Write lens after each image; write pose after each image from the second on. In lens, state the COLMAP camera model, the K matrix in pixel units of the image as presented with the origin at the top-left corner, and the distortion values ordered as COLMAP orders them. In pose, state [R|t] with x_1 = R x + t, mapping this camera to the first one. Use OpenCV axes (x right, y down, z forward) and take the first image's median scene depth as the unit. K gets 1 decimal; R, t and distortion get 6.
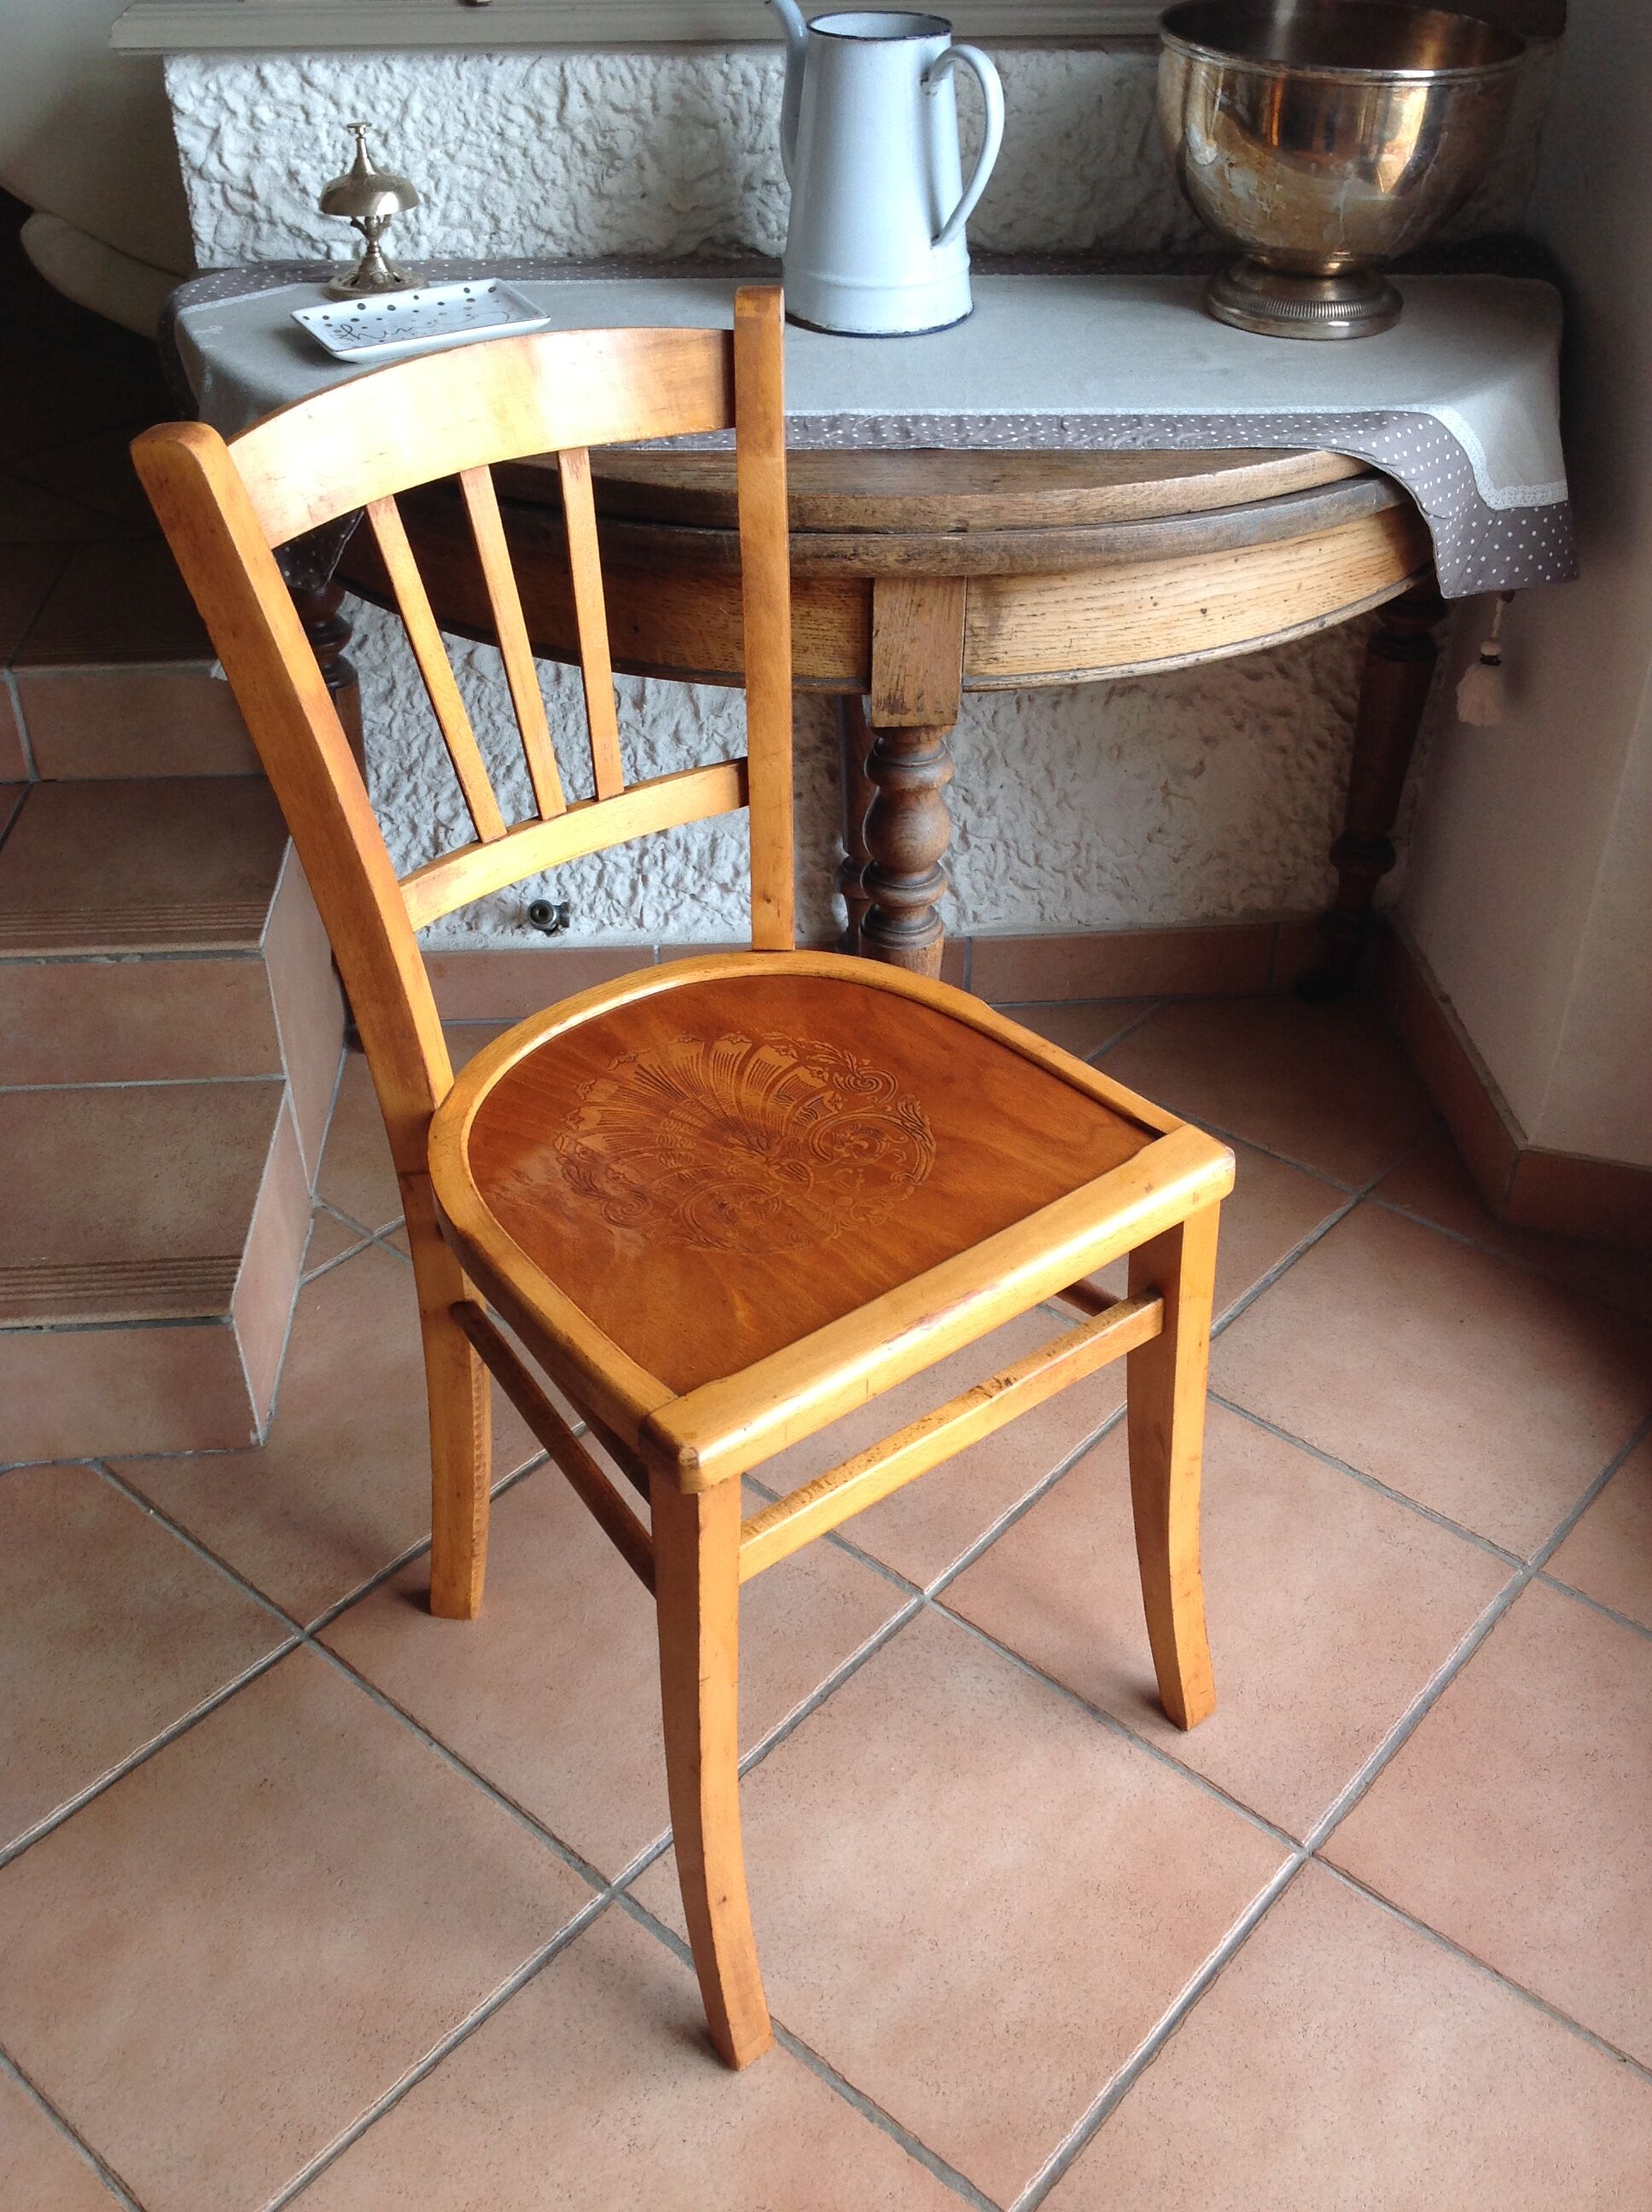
lens RADIAL K [[2101.3, 0, 854.2], [0, 2101.3, 1120.5], [0, 0, 1]] dist [0.034707, 0.000000]
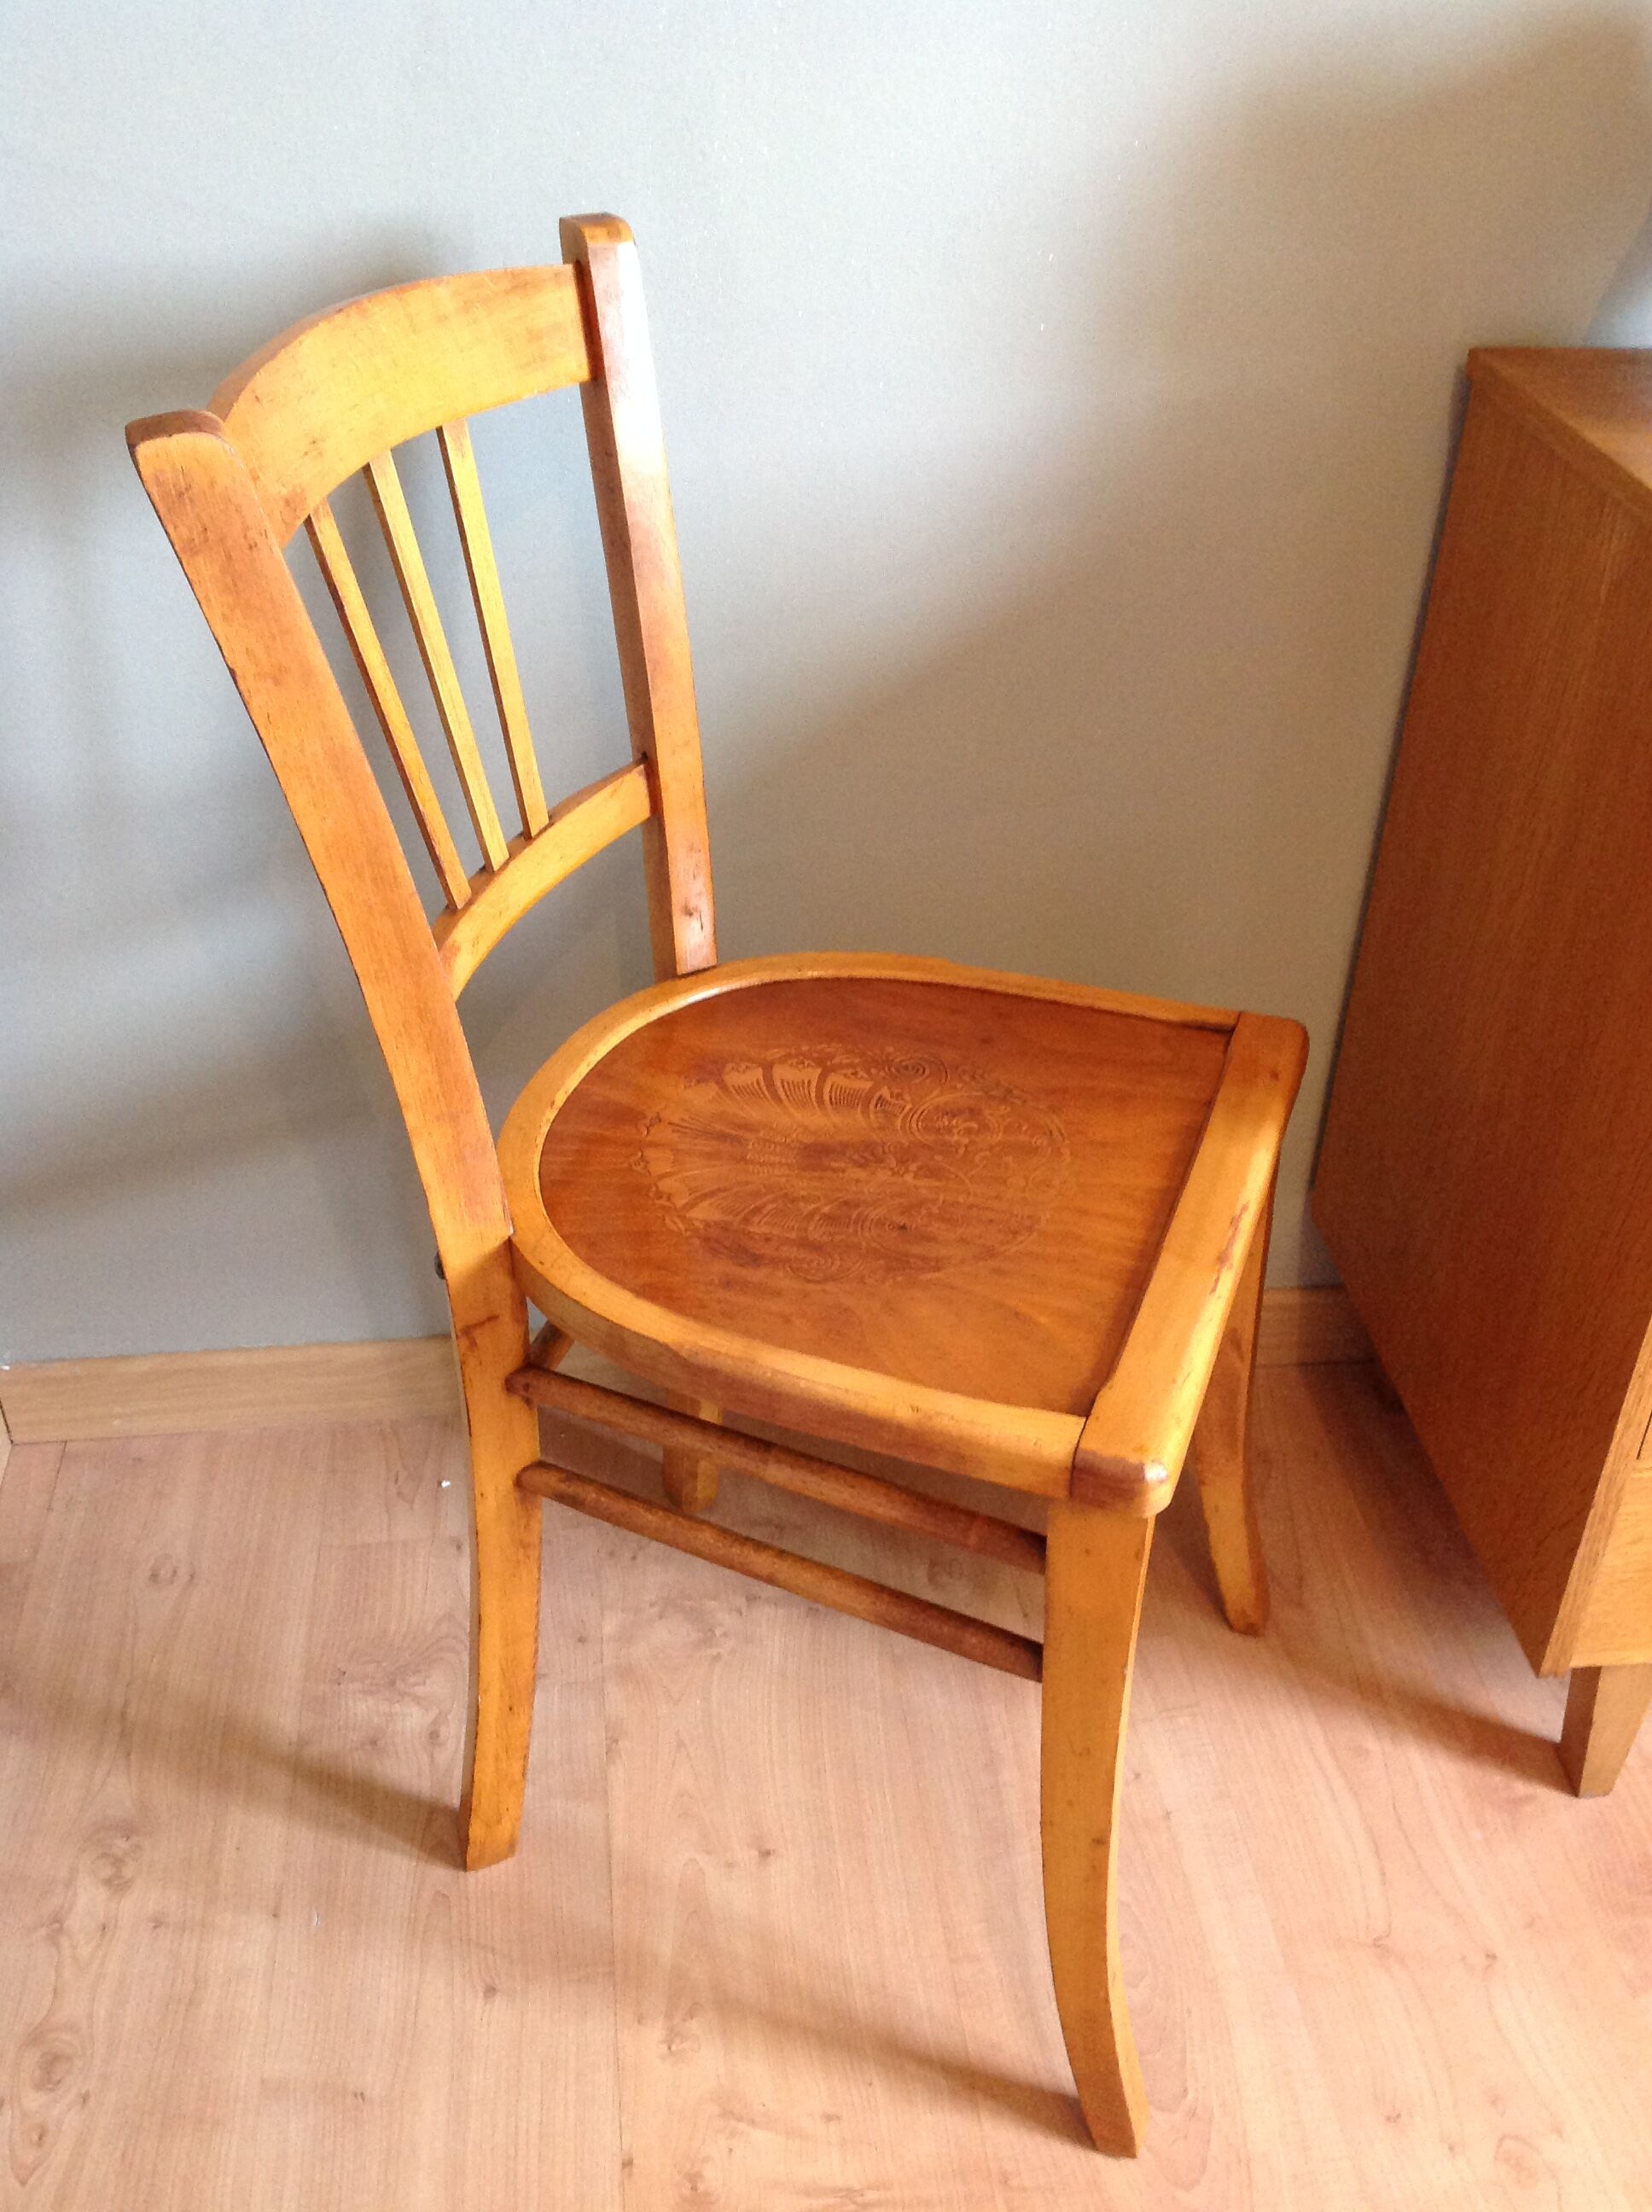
lens RADIAL K [[2101.3, 0, 815.4], [0, 2101.3, 1147.8], [0, 0, 1]] dist [0.034707, 0.000000]
pose [[0.861443, -0.284033, 0.421000, -0.379737], [0.292599, 0.955143, 0.045689, -0.035047], [-0.415093, 0.083826, 0.905909, 0.181208]]
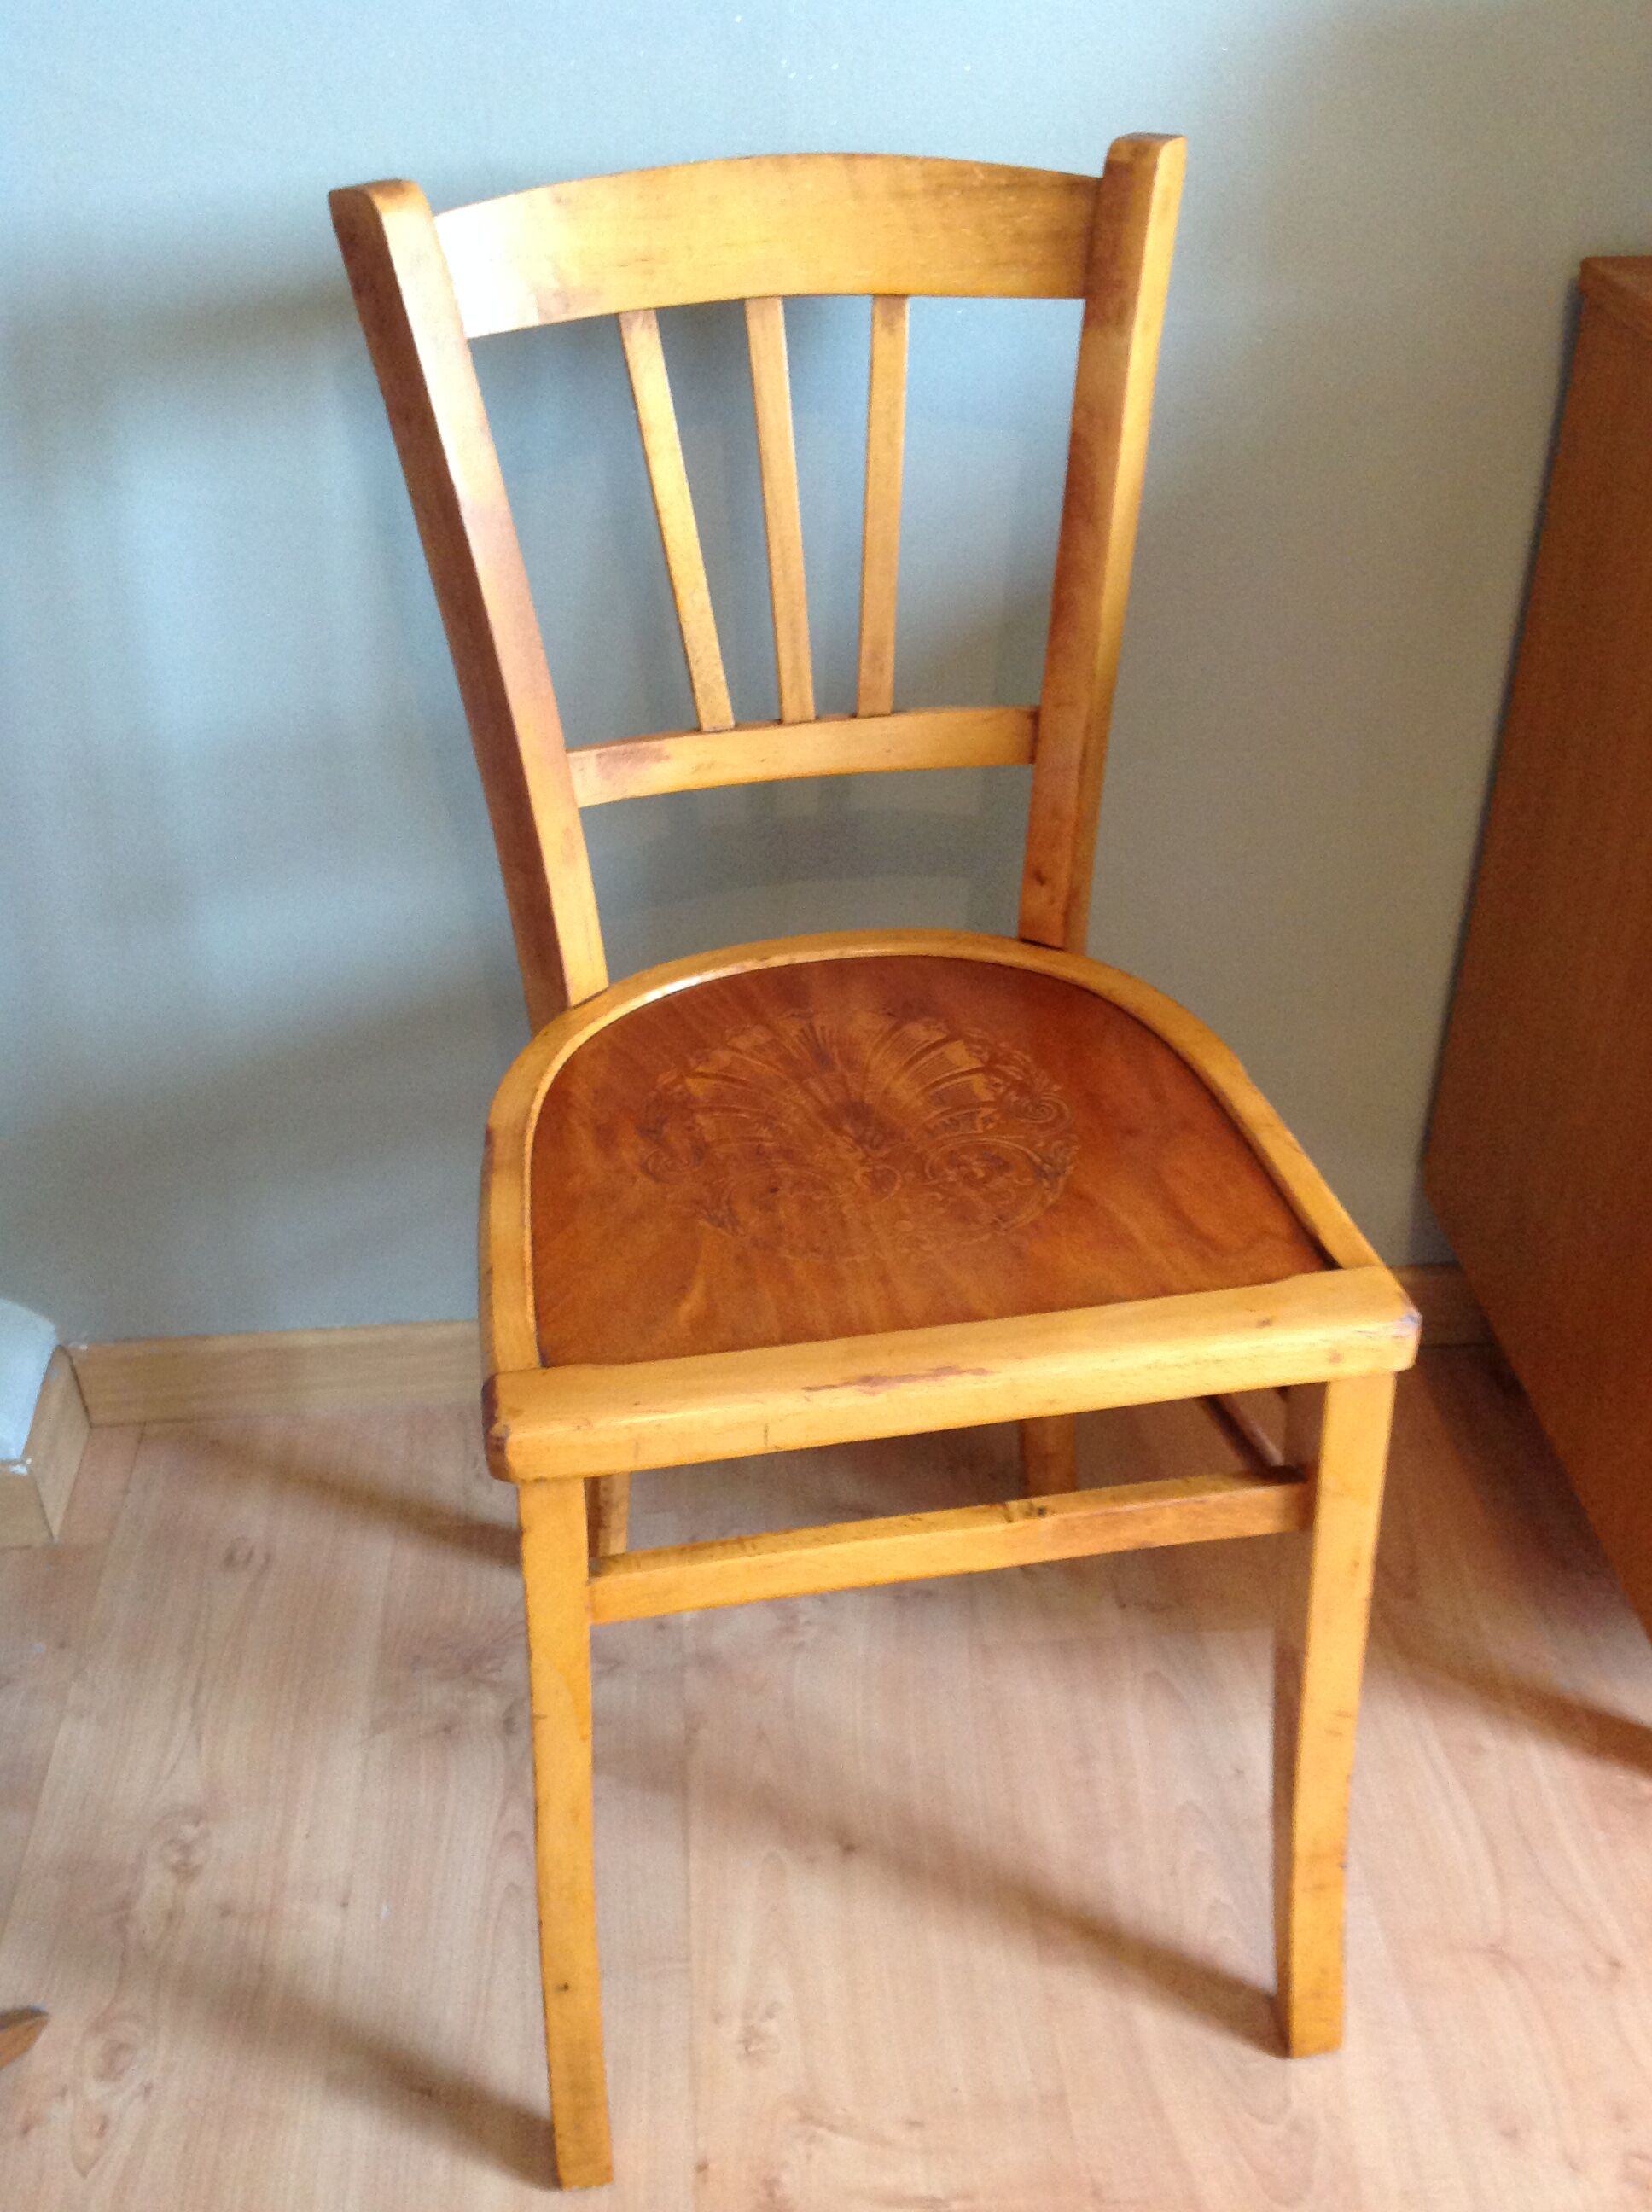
lens RADIAL K [[2101.3, 0, 825.4], [0, 2101.3, 1128.7], [0, 0, 1]] dist [0.034707, 0.000000]
pose [[0.872061, 0.264580, -0.411713, 0.244204], [-0.279317, 0.959868, 0.025213, -0.007727], [0.401861, 0.093011, 0.910965, 0.206094]]
